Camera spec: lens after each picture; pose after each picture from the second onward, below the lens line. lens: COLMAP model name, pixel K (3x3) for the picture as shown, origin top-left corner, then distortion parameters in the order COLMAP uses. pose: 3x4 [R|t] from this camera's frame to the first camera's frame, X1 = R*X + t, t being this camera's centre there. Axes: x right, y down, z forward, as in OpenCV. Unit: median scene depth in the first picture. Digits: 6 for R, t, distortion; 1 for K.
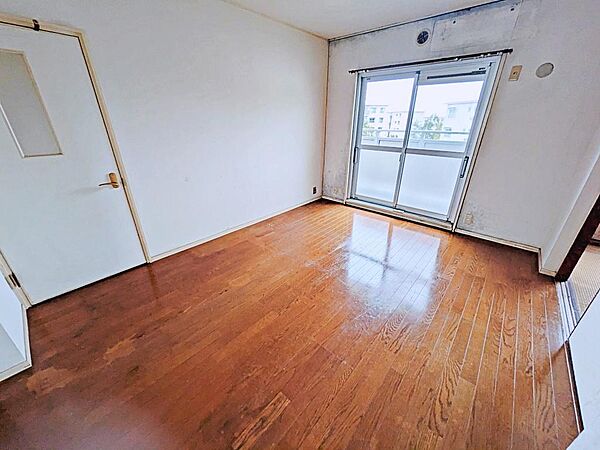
lens RADIAL K [[236.1, 0, 299.4], [0, 236.1, 222.7], [0, 0, 1]] dist [-0.006006, -0.000401]
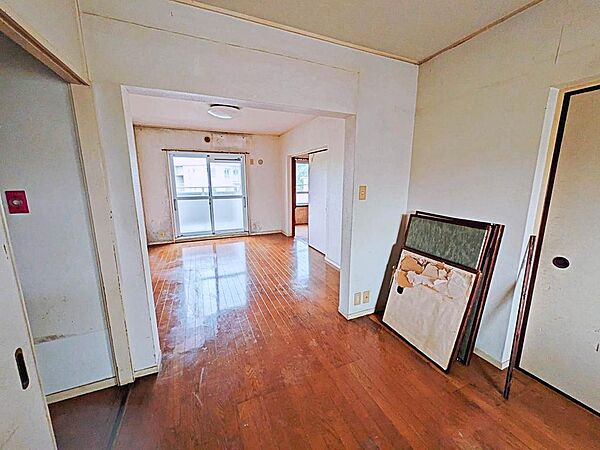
lens RADIAL K [[236.1, 0, 300.0], [0, 236.1, 223.9], [0, 0, 1]] dist [-0.006006, -0.000401]
pose [[0.420715, -0.169283, 0.891259, -0.864847], [0.367640, 0.929963, 0.003091, 0.096633], [-0.829361, 0.326362, 0.453485, -0.227103]]
